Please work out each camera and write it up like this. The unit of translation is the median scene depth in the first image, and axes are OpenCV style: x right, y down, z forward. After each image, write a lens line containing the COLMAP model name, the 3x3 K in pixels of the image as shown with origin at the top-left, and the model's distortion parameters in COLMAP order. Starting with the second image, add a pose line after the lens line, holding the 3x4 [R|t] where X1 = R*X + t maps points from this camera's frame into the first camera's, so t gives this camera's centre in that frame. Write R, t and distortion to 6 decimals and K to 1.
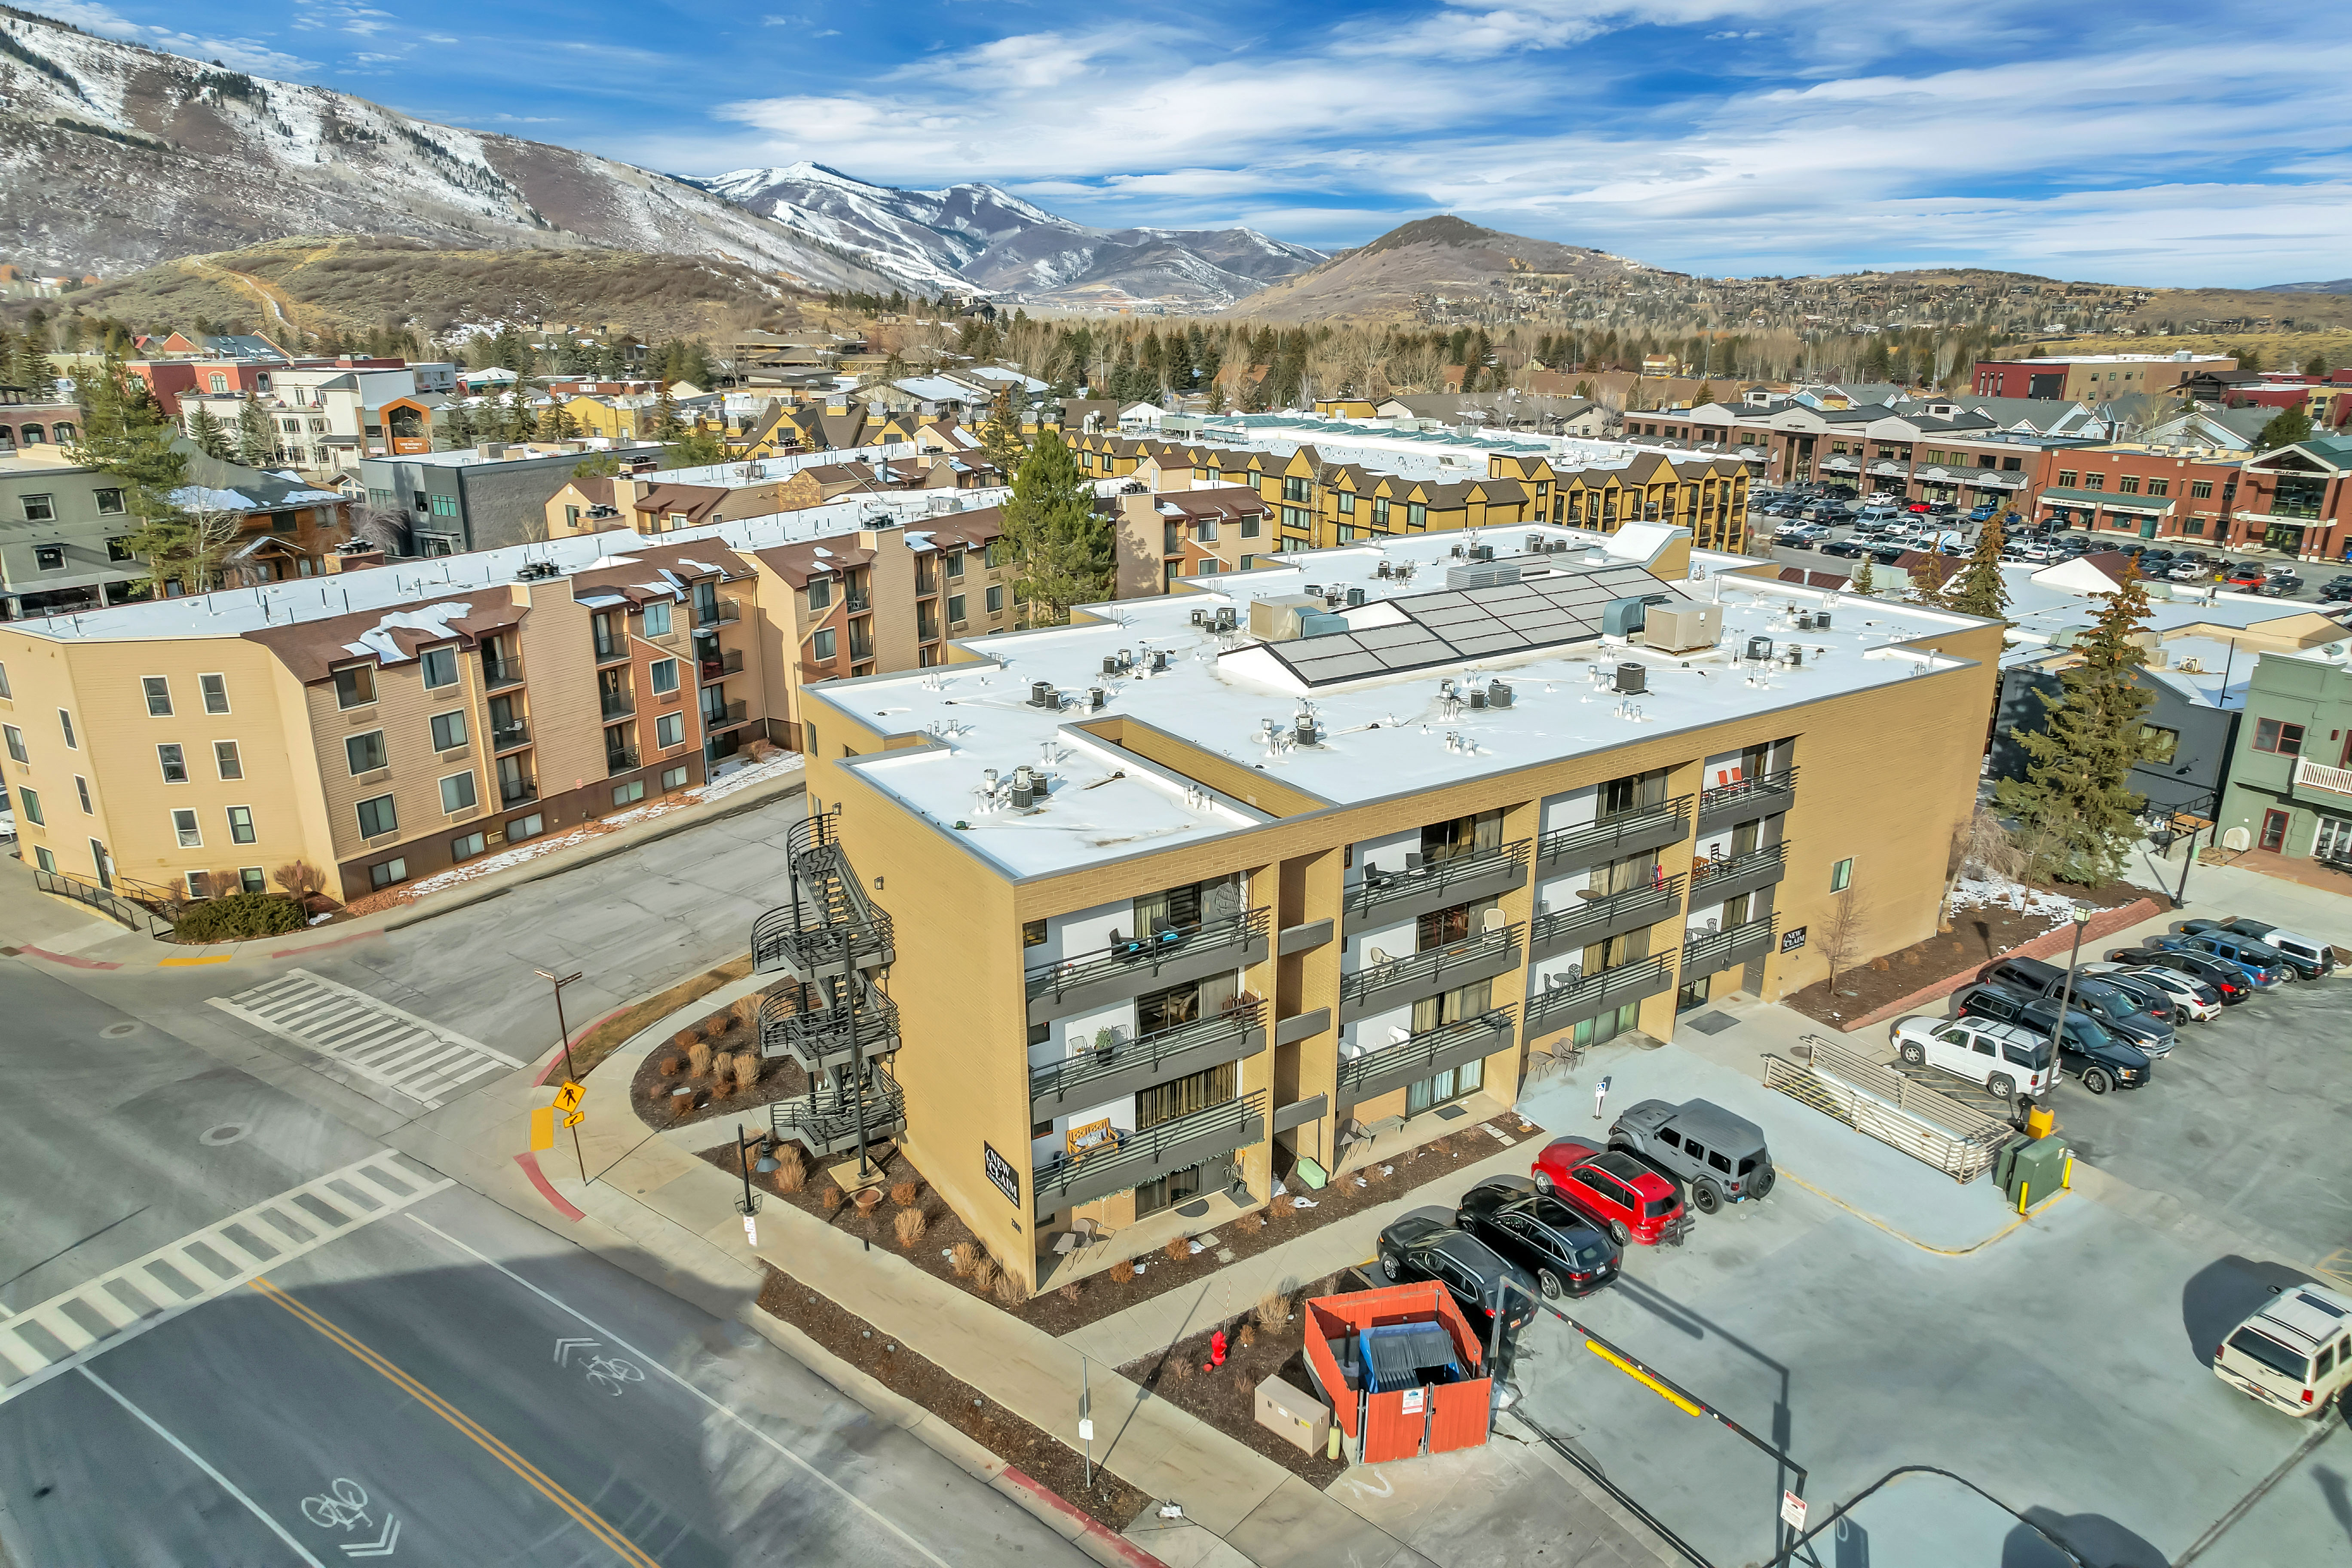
lens RADIAL K [[1492.9, 0, 1184.9], [0, 1492.9, 790.2], [0, 0, 1]] dist [-0.070380, 0.067997]
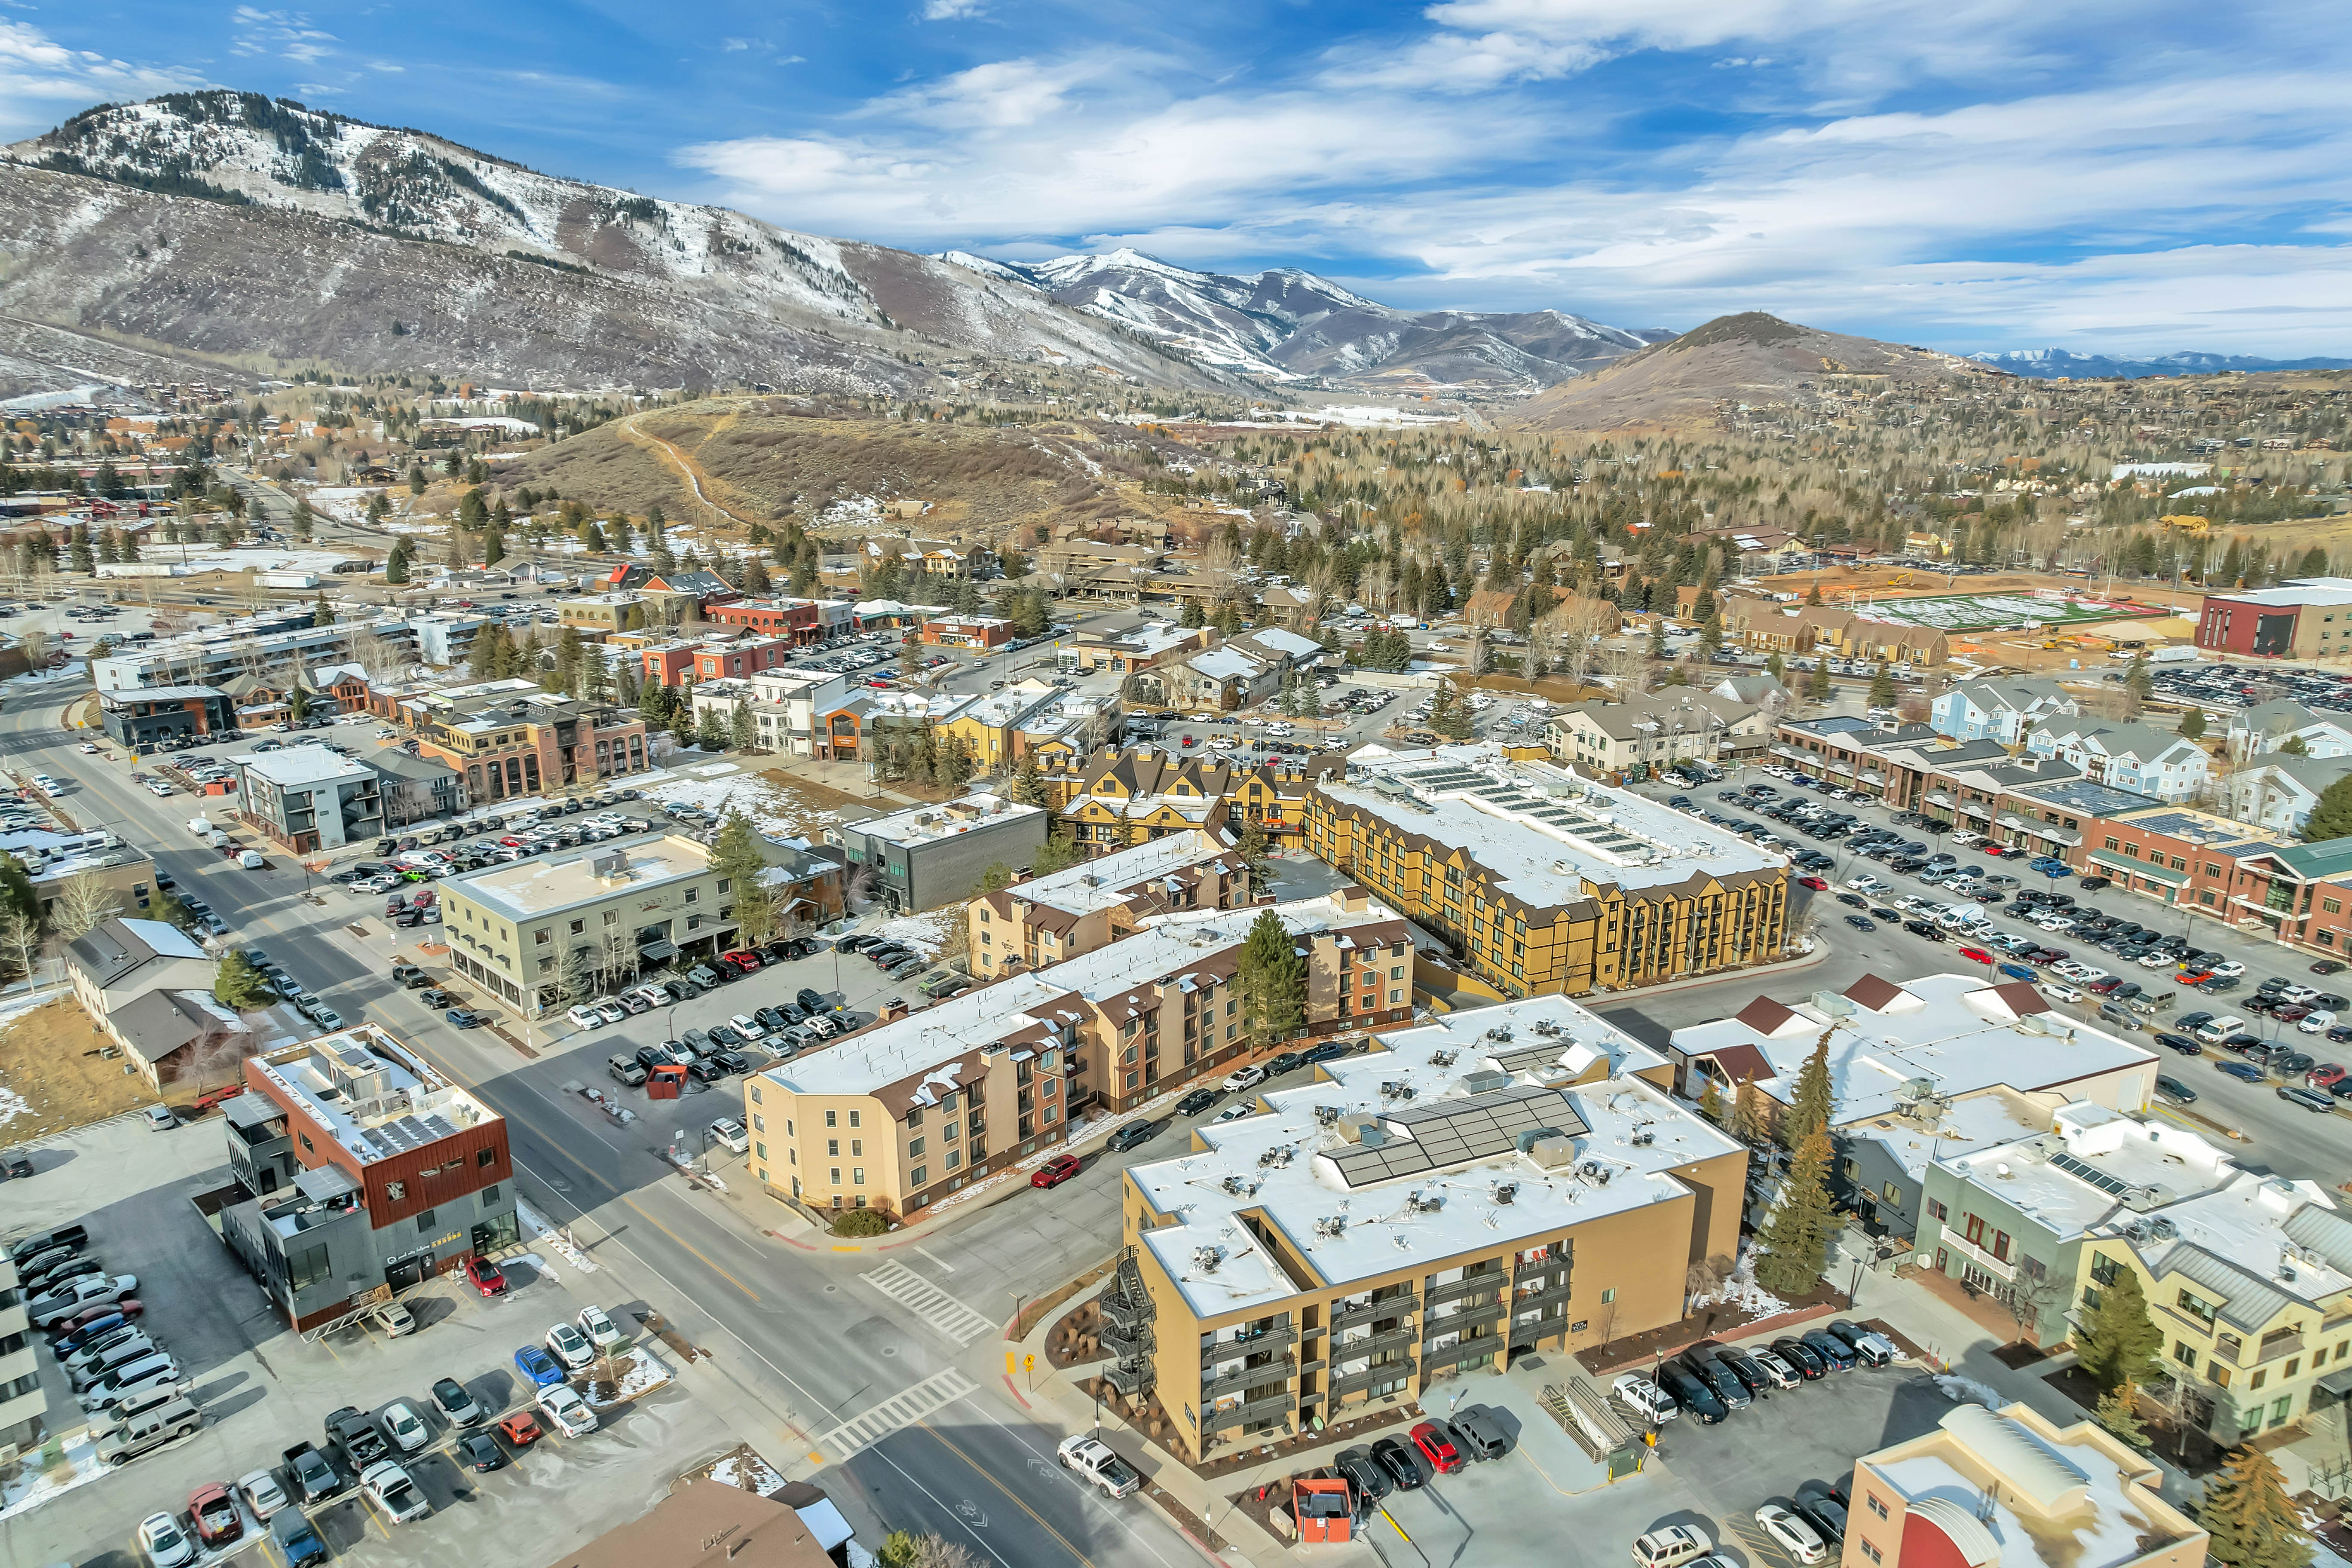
lens RADIAL K [[1492.9, 0, 1184.9], [0, 1492.9, 790.2], [0, 0, 1]] dist [-0.070380, 0.067997]
pose [[0.980637, 0.047820, -0.189907, 0.147602], [-0.056328, 0.997624, -0.039655, -0.352147], [0.187560, 0.049584, 0.981001, -0.773244]]
